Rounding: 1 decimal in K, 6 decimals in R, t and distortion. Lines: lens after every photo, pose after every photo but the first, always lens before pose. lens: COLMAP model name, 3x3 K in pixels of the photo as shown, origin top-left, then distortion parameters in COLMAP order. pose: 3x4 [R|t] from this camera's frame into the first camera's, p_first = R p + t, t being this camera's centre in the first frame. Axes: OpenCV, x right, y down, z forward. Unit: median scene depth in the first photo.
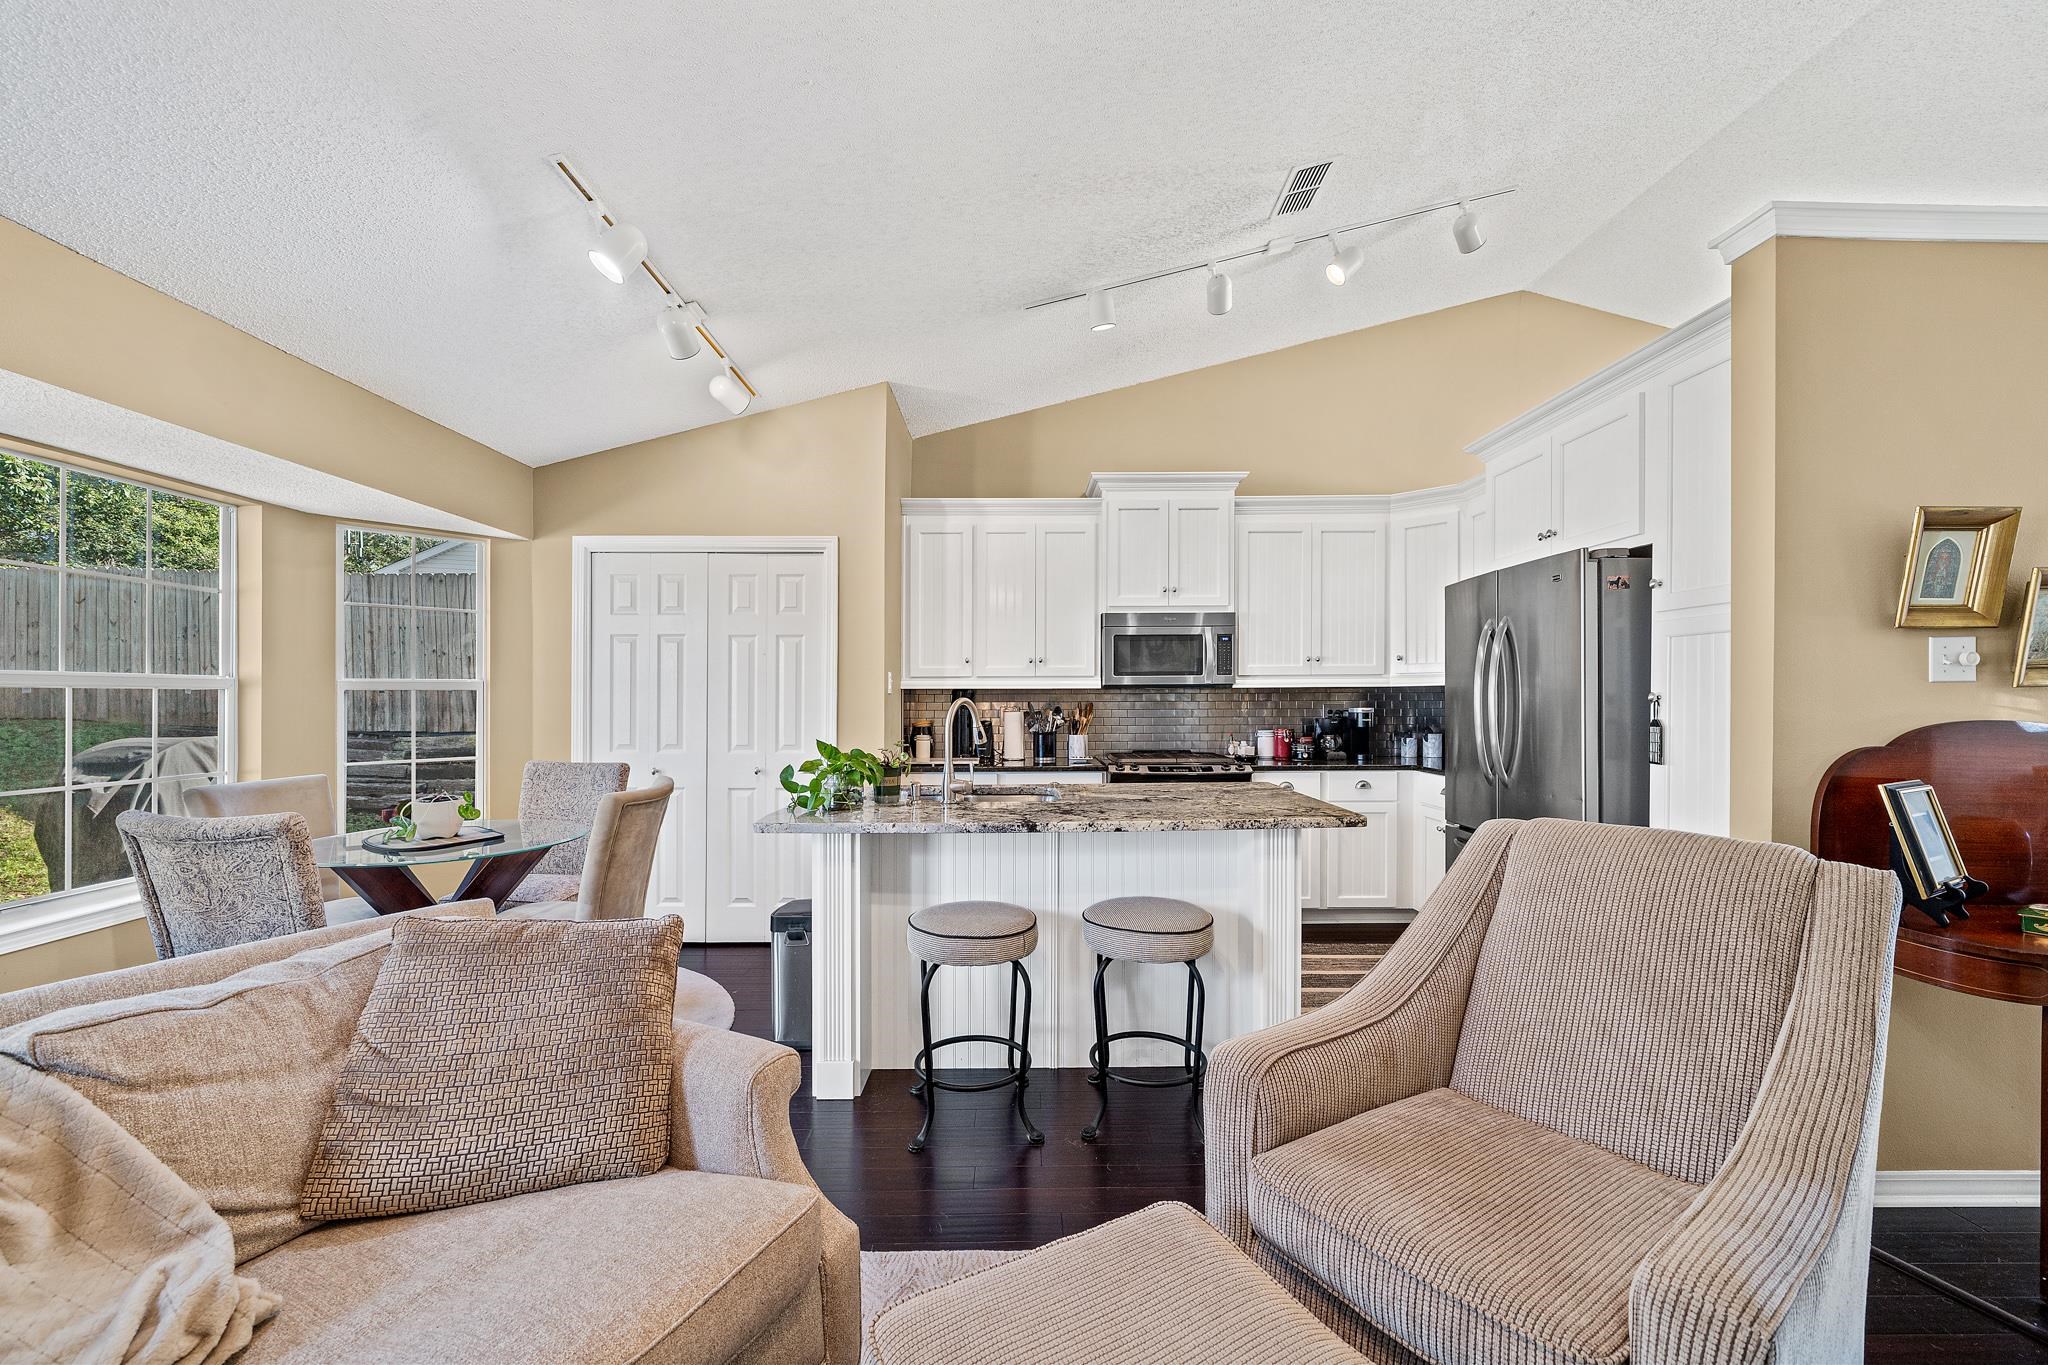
lens RADIAL K [[780.9, 0, 1024.1], [0, 780.9, 701.3], [0, 0, 1]] dist [-0.003909, -0.000006]
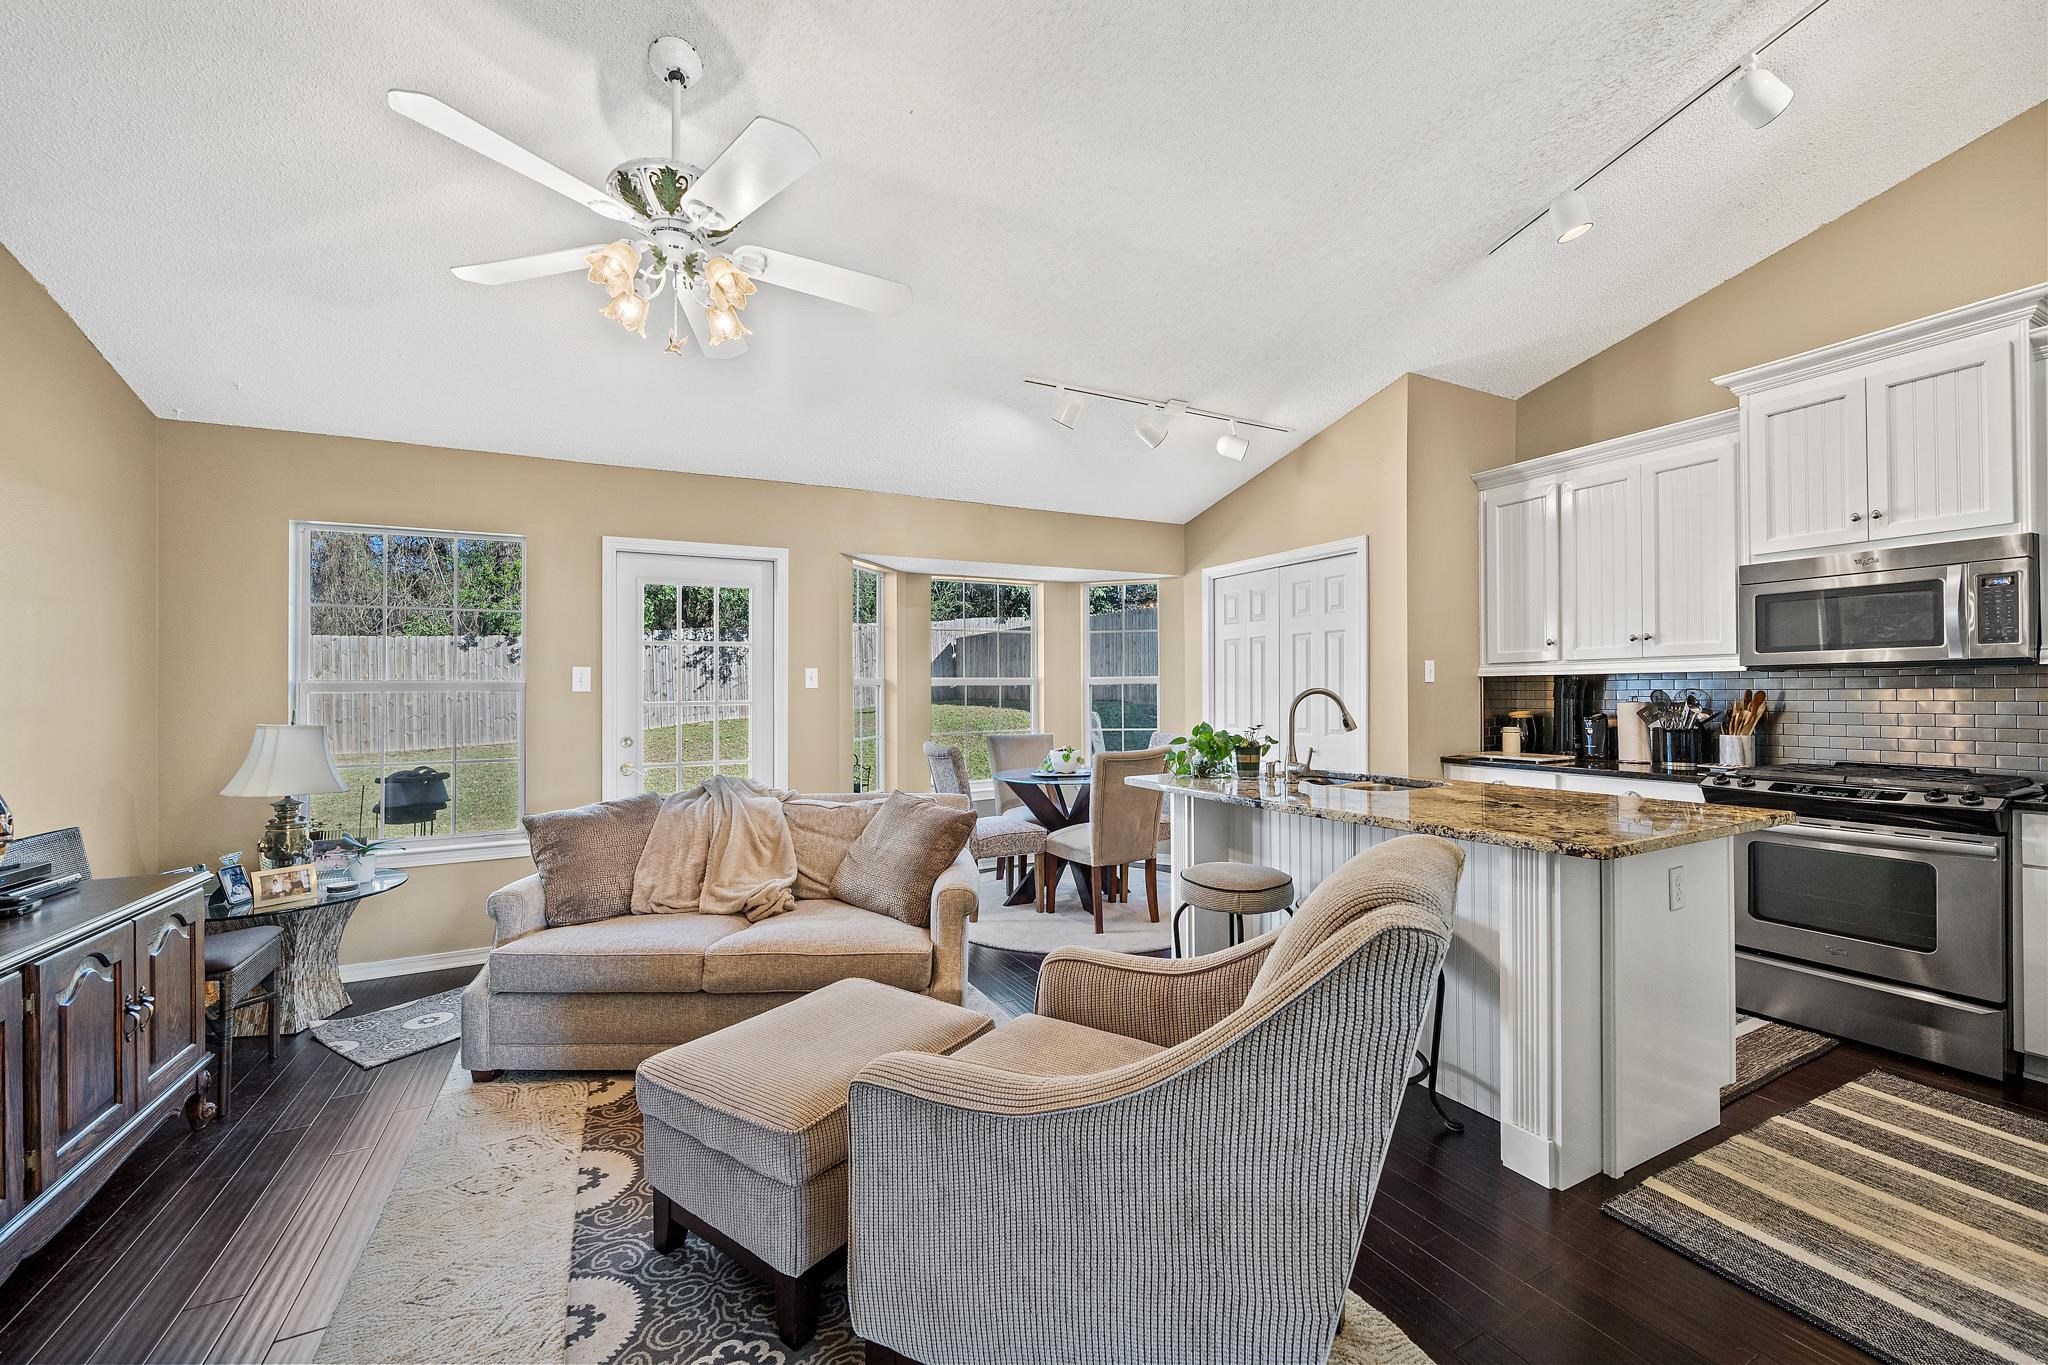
lens RADIAL K [[780.9, 0, 1040.4], [0, 780.9, 681.3], [0, 0, 1]] dist [-0.003909, -0.000006]
pose [[0.478508, -0.012370, -0.877996, 0.422369], [0.003873, 0.999921, -0.011977, -0.001111], [0.878075, 0.002331, 0.478518, 0.091688]]
